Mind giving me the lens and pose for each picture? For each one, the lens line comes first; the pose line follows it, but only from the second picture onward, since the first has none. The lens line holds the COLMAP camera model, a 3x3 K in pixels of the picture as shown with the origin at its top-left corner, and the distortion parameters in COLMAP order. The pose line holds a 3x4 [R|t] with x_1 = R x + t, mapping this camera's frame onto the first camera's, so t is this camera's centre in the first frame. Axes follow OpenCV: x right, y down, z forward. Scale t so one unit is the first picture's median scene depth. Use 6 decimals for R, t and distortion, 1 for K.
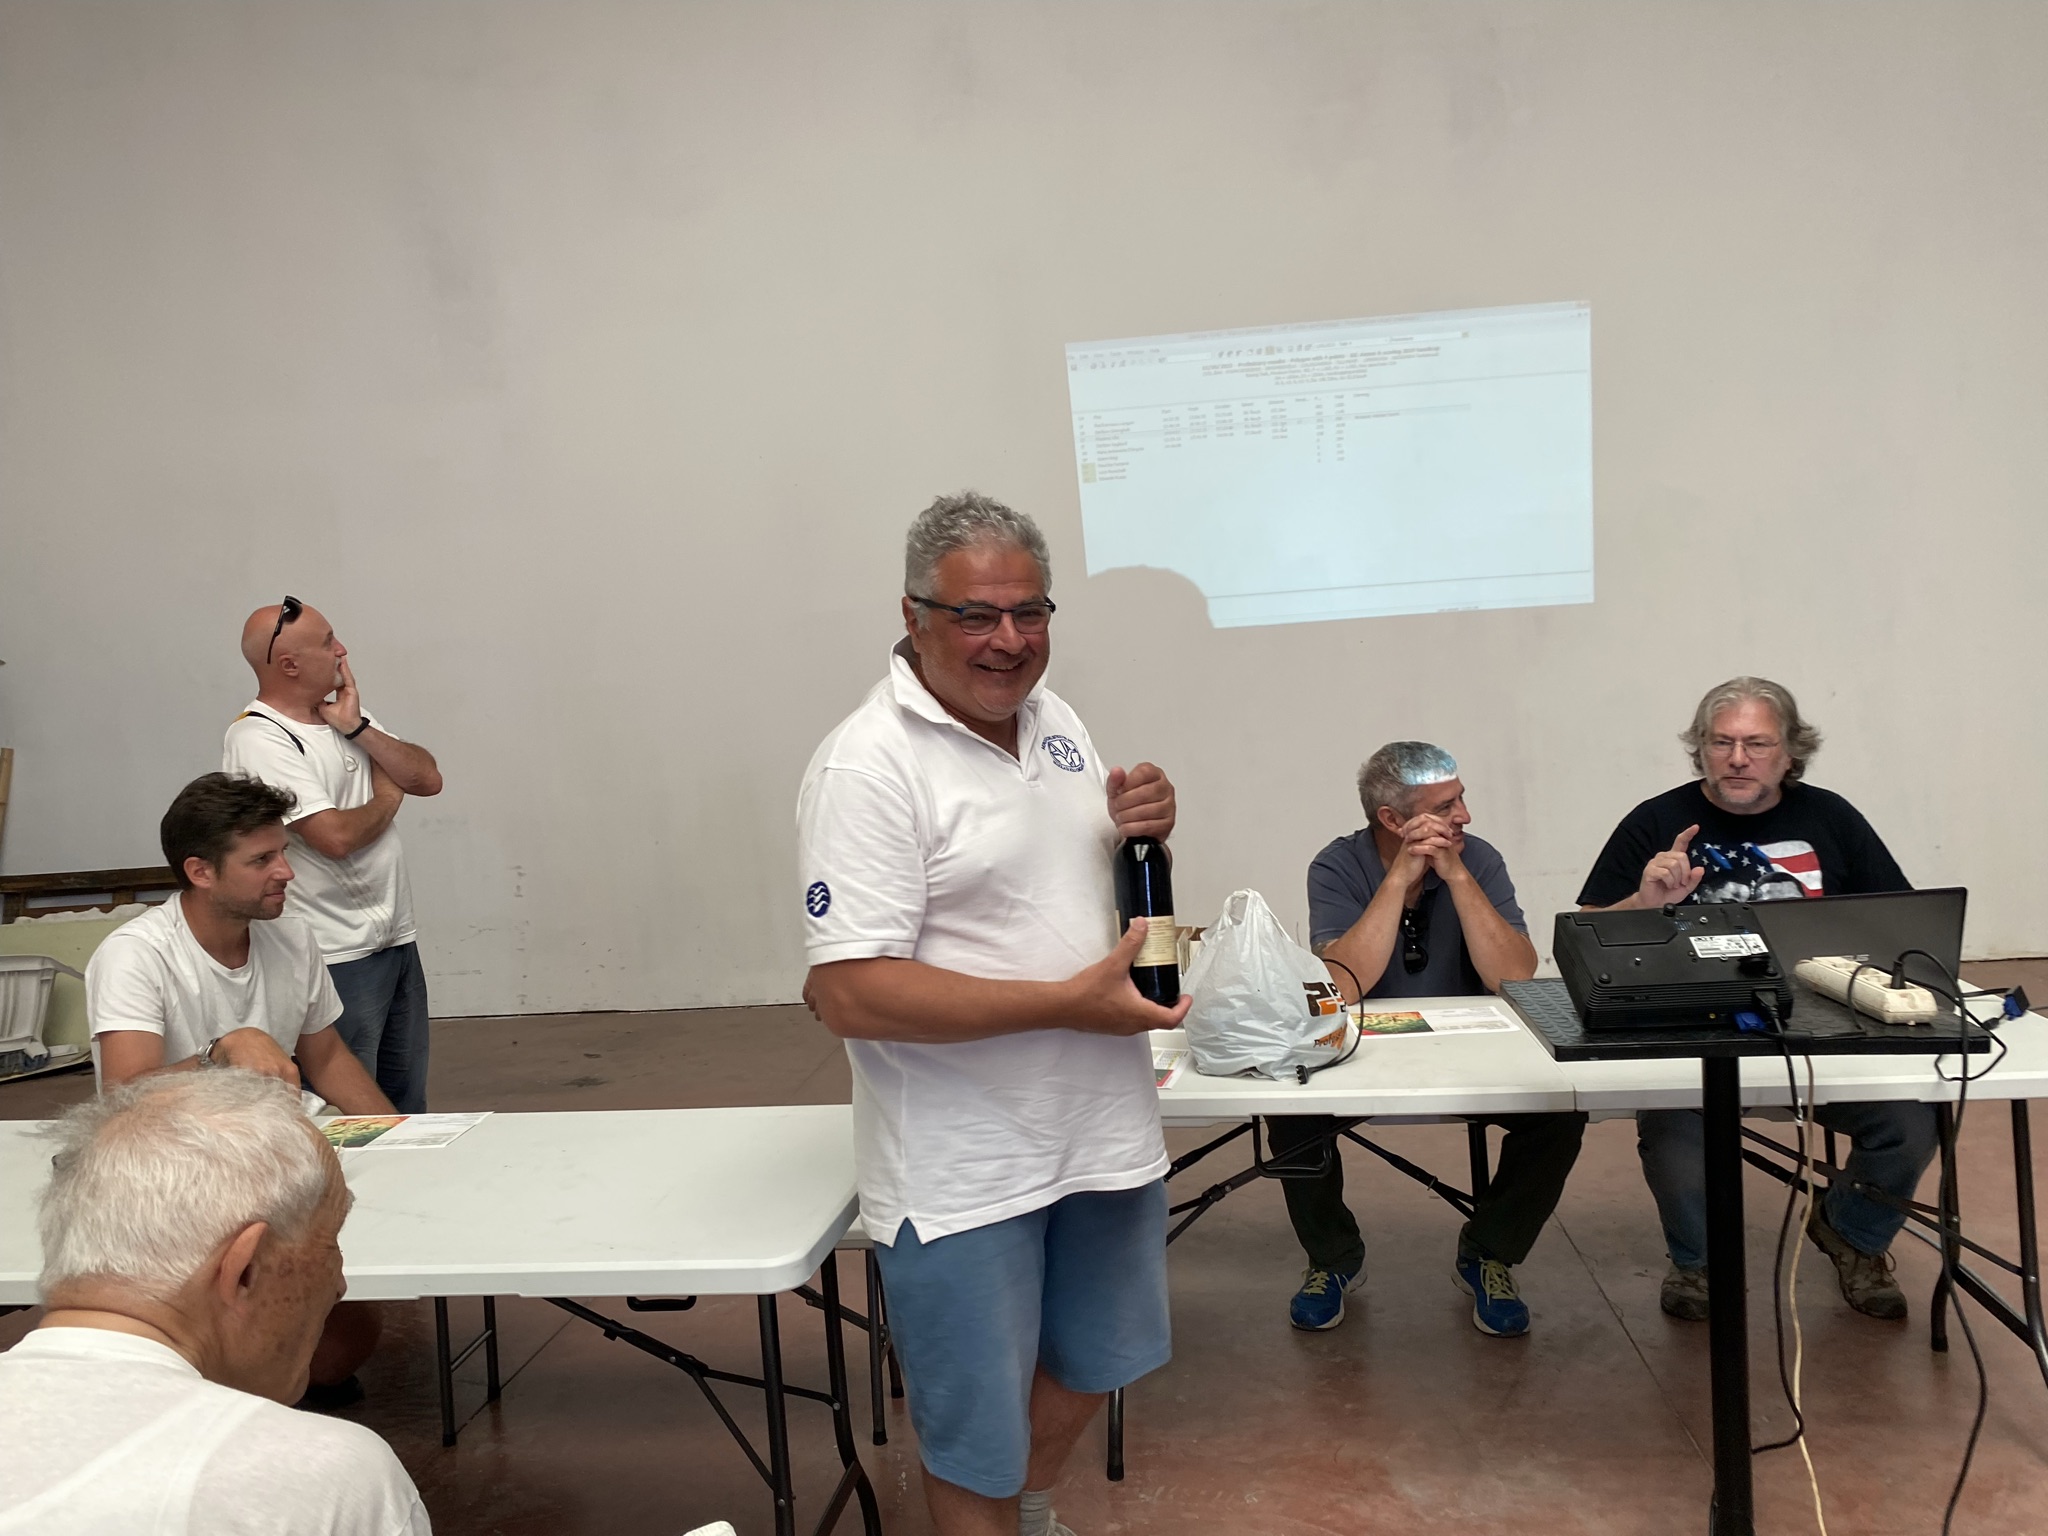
lens RADIAL K [[1558.2, 0, 1018.1], [0, 1558.2, 752.8], [0, 0, 1]] dist [0.050316, -0.073623]
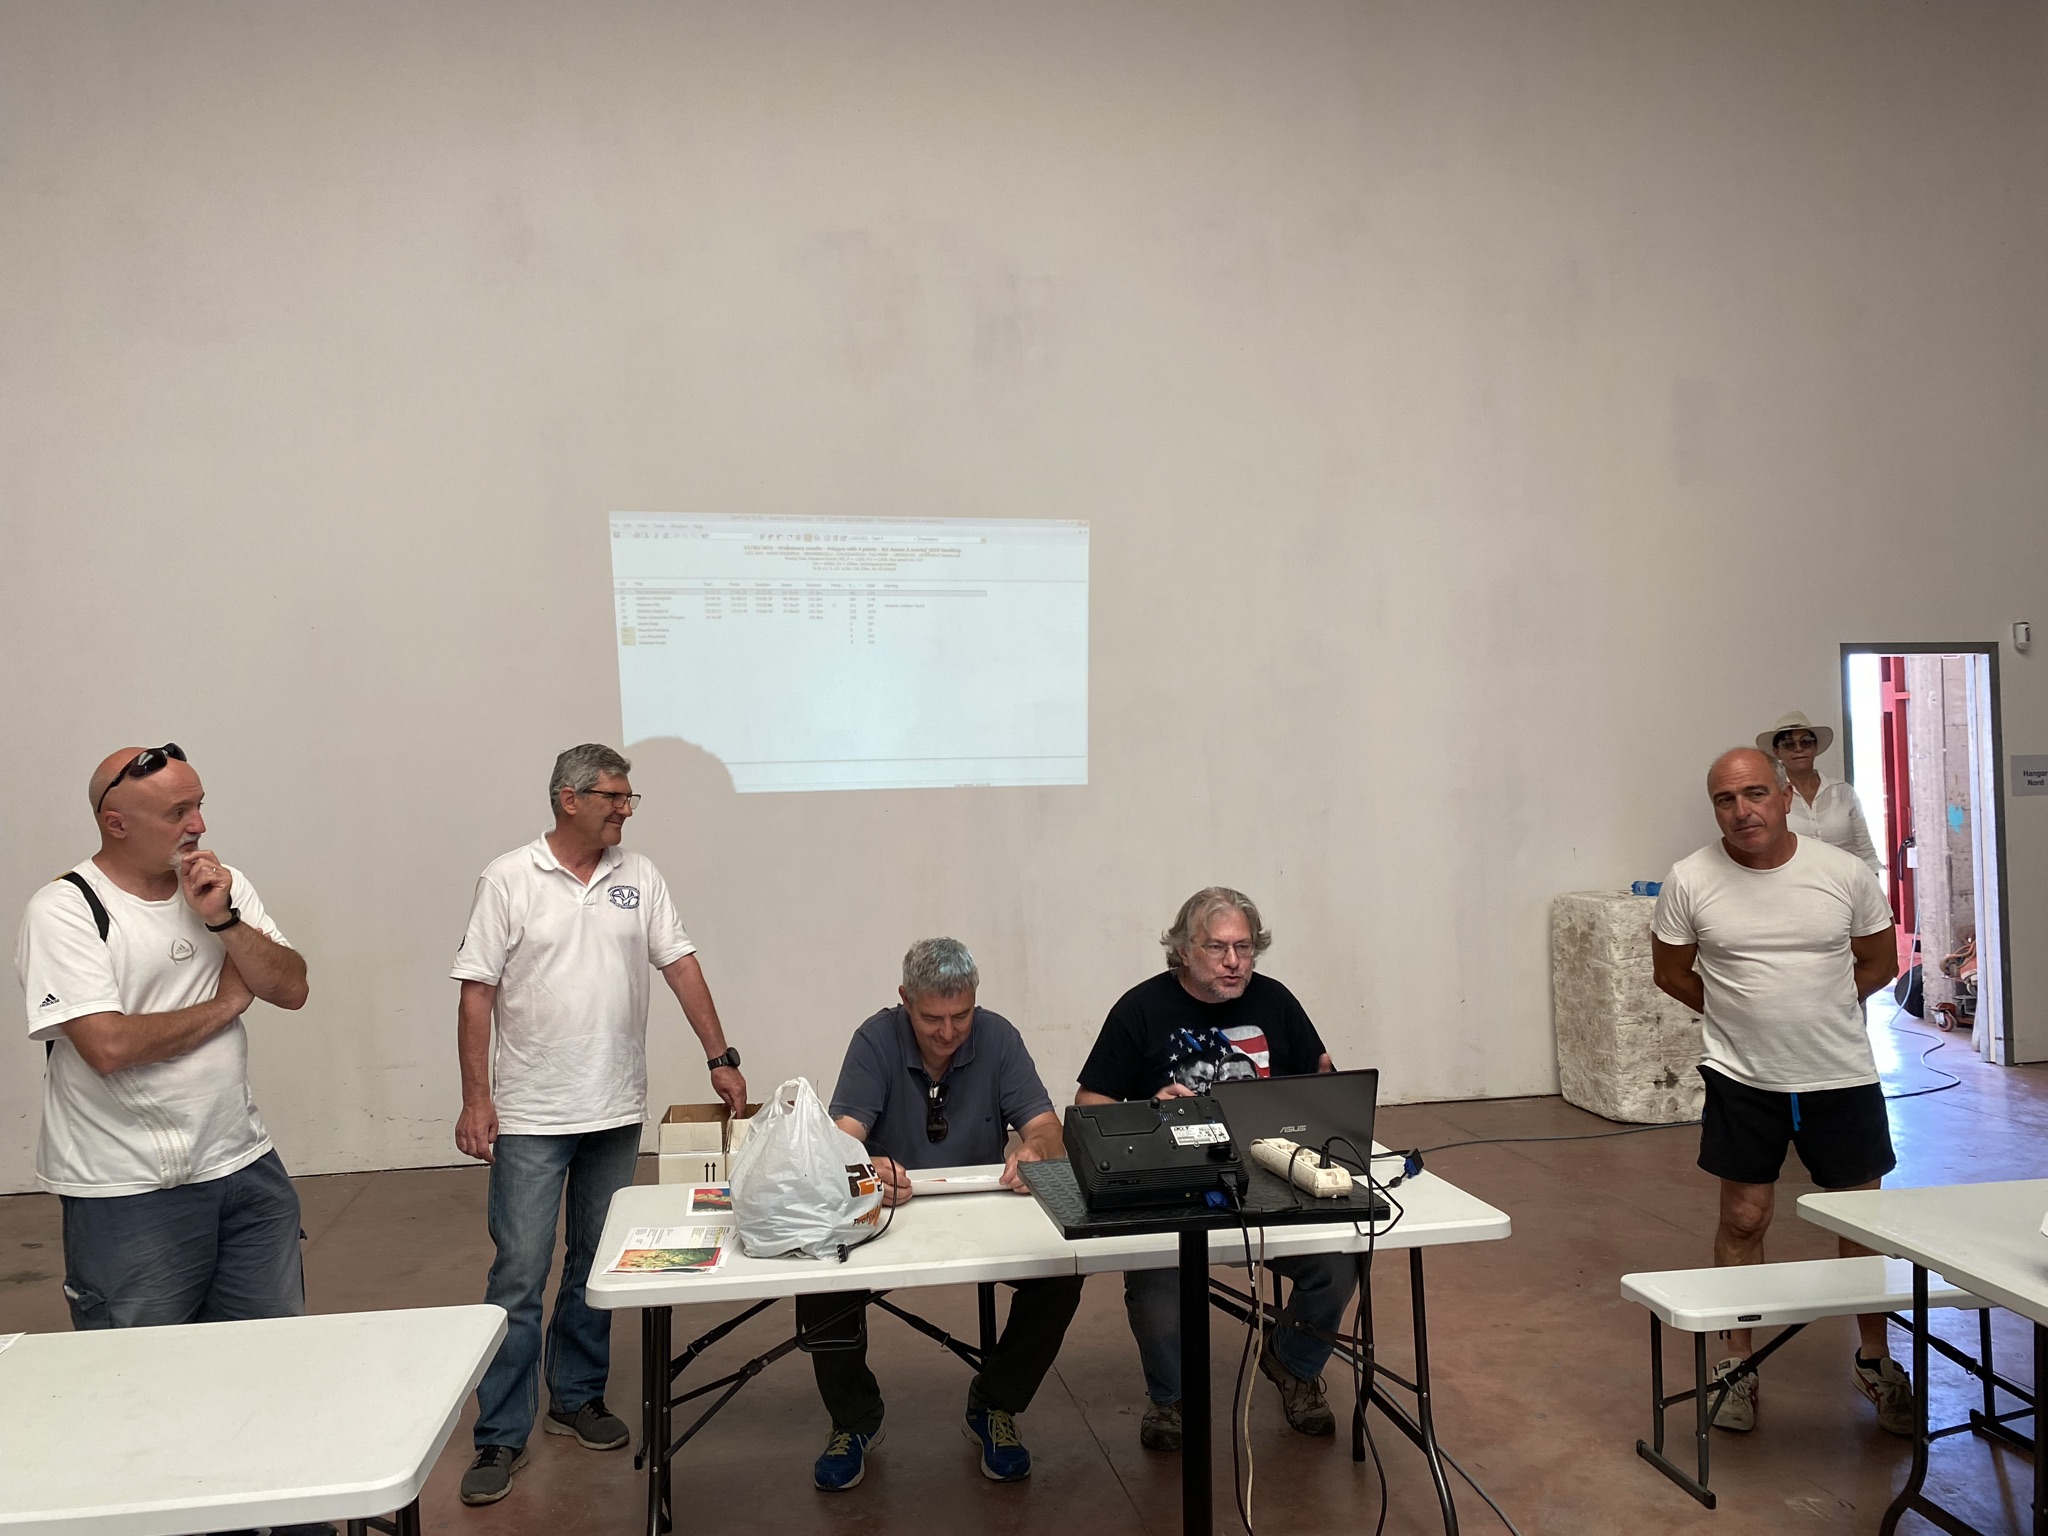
lens RADIAL K [[1558.2, 0, 1018.1], [0, 1558.2, 752.8], [0, 0, 1]] dist [0.050316, -0.073623]
pose [[0.950998, 0.045822, 0.305782, -0.048130], [-0.019809, 0.995955, -0.087638, -0.044996], [-0.308561, 0.077286, 0.948060, -0.093589]]
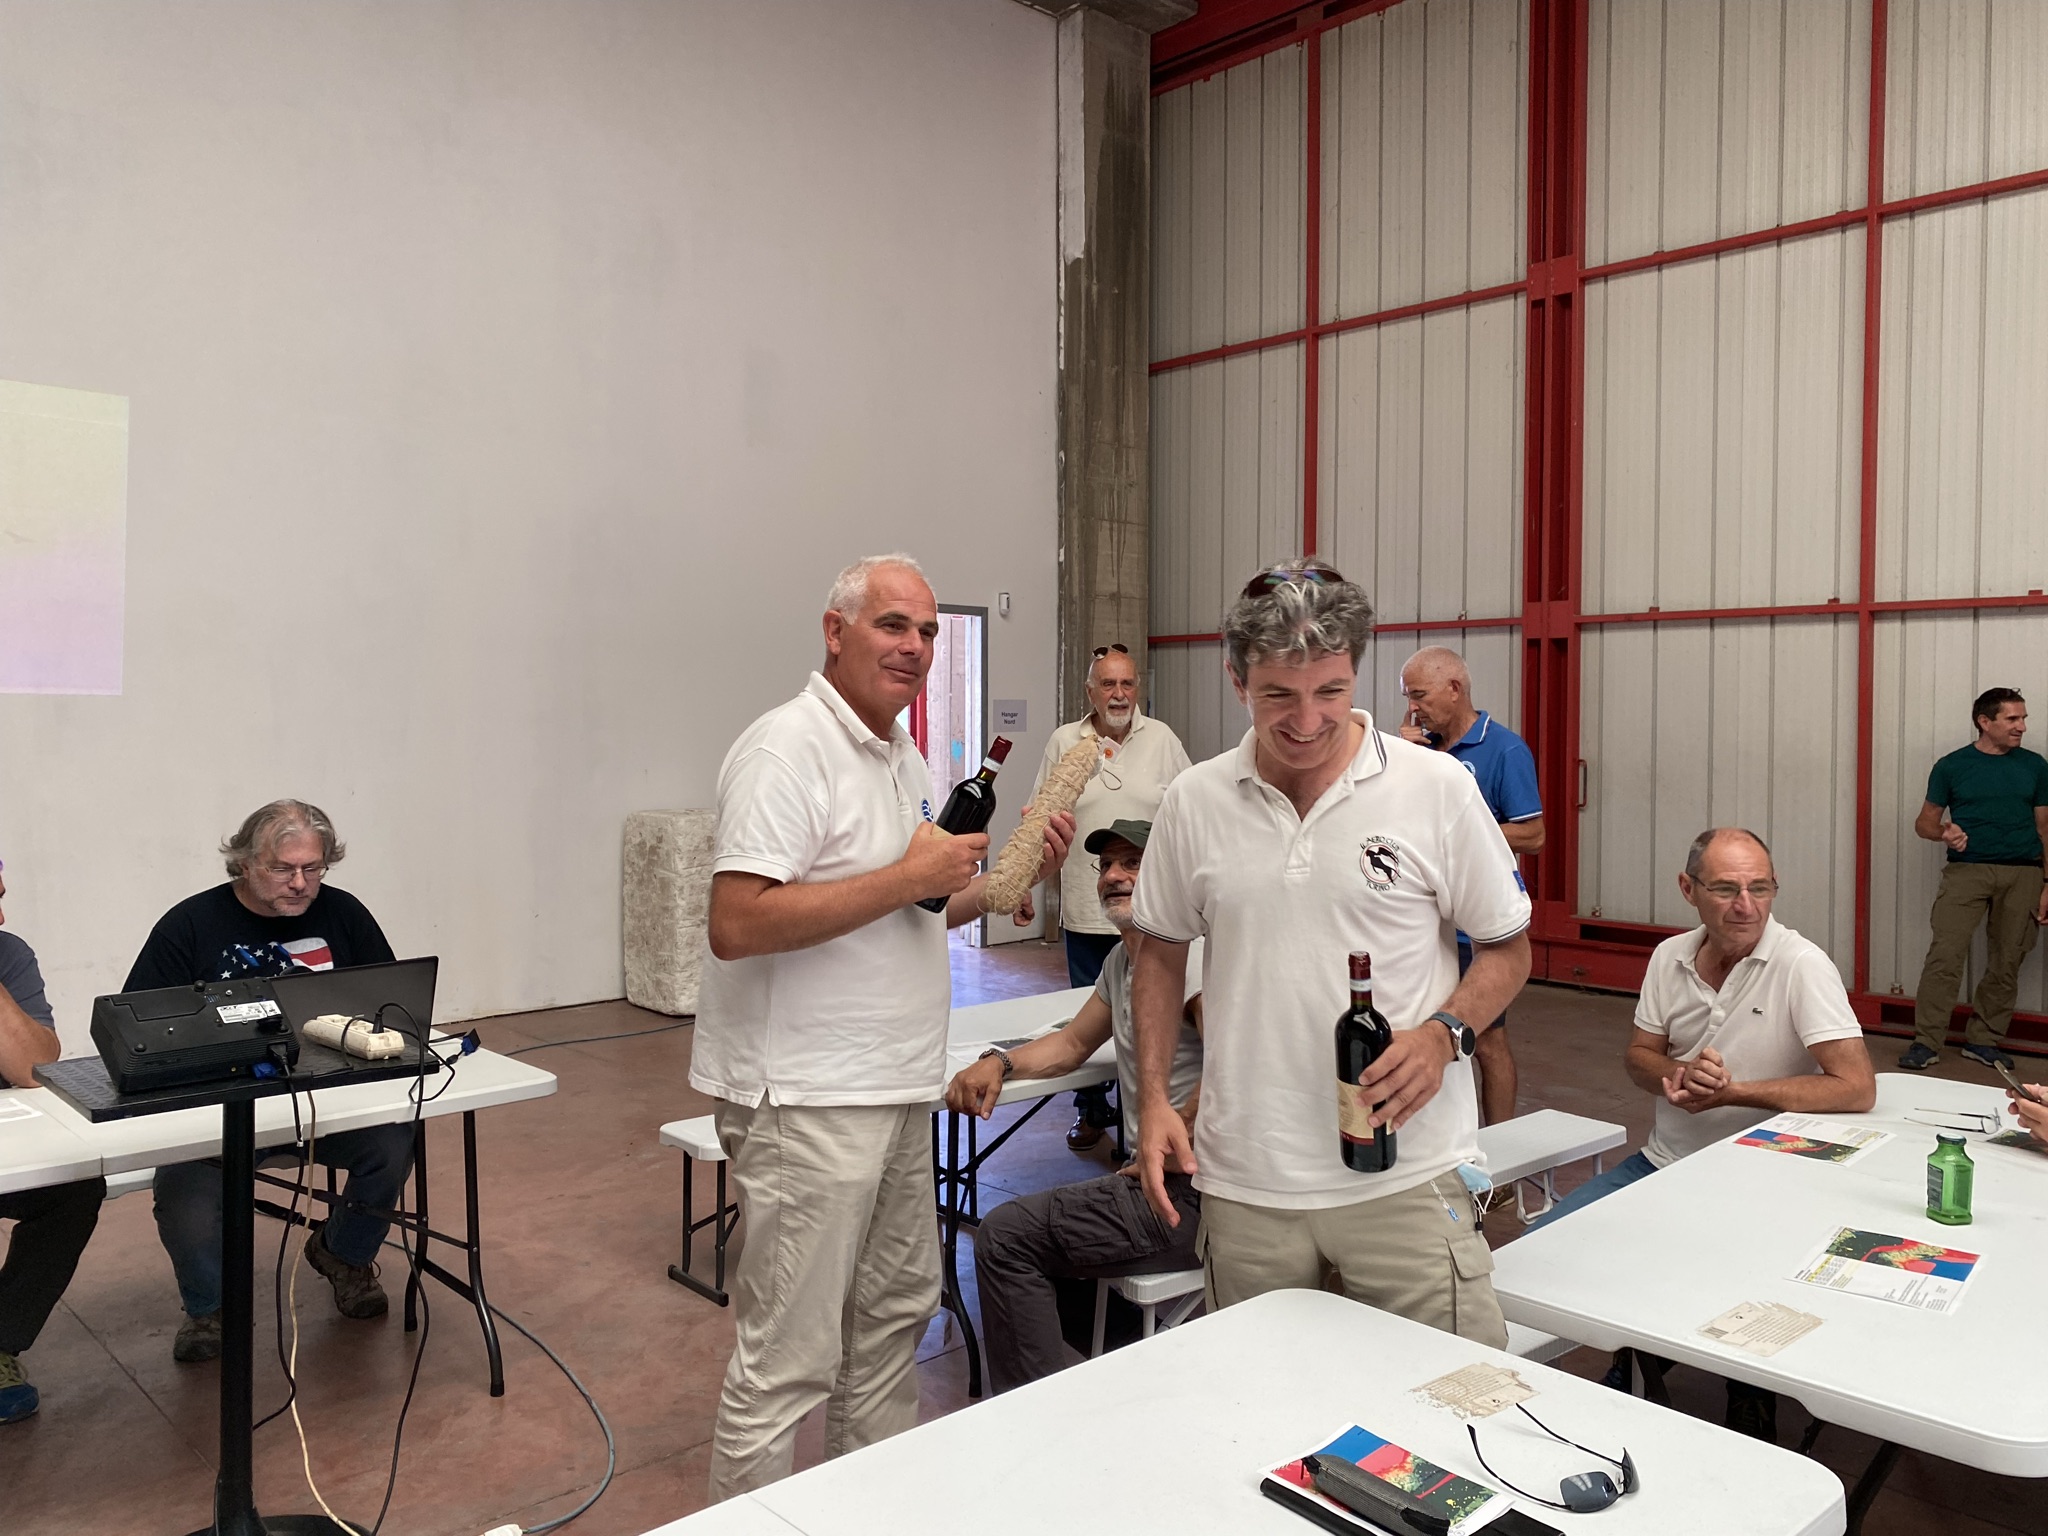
lens RADIAL K [[1546.6, 0, 1033.1], [0, 1546.6, 756.1], [0, 0, 1]] dist [0.046765, -0.048308]
pose [[0.631609, 0.045569, 0.773947, -0.089164], [-0.004859, 0.998484, -0.054824, -0.011010], [-0.775272, 0.030866, 0.630873, -0.196214]]
